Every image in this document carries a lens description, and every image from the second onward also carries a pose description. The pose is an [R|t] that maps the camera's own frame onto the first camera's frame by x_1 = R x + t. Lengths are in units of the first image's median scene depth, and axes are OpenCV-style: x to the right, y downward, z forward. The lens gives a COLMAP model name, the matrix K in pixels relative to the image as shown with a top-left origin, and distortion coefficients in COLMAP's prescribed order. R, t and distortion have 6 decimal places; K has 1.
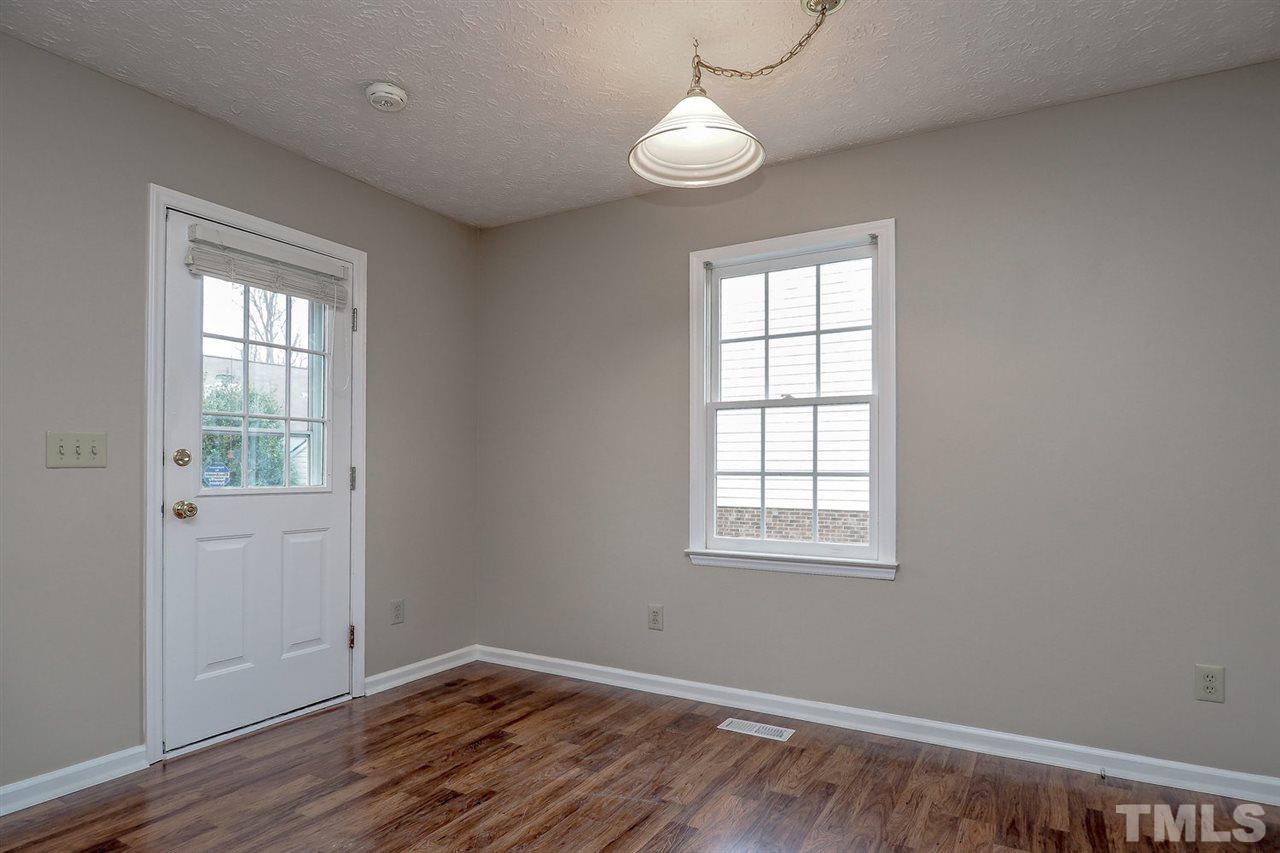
lens RADIAL K [[737.4, 0, 631.3], [0, 737.4, 468.5], [0, 0, 1]] dist [-0.014747, -0.000442]
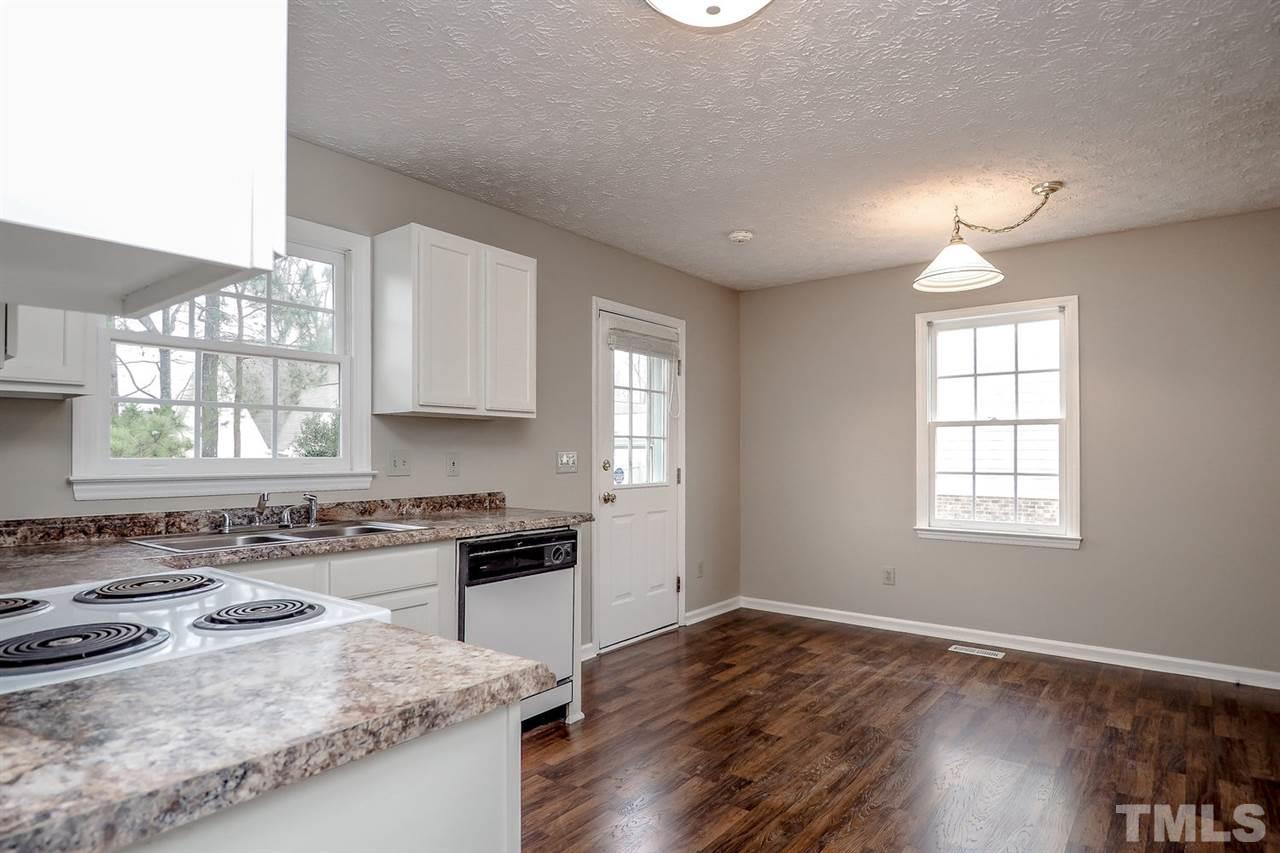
lens RADIAL K [[723.5, 0, 646.3], [0, 723.5, 450.9], [0, 0, 1]] dist [-0.001805, -0.010916]
pose [[0.991045, -0.003419, -0.133487, -0.291904], [0.003087, 0.999992, -0.002698, -0.038235], [0.133495, 0.002261, 0.991047, -0.507294]]
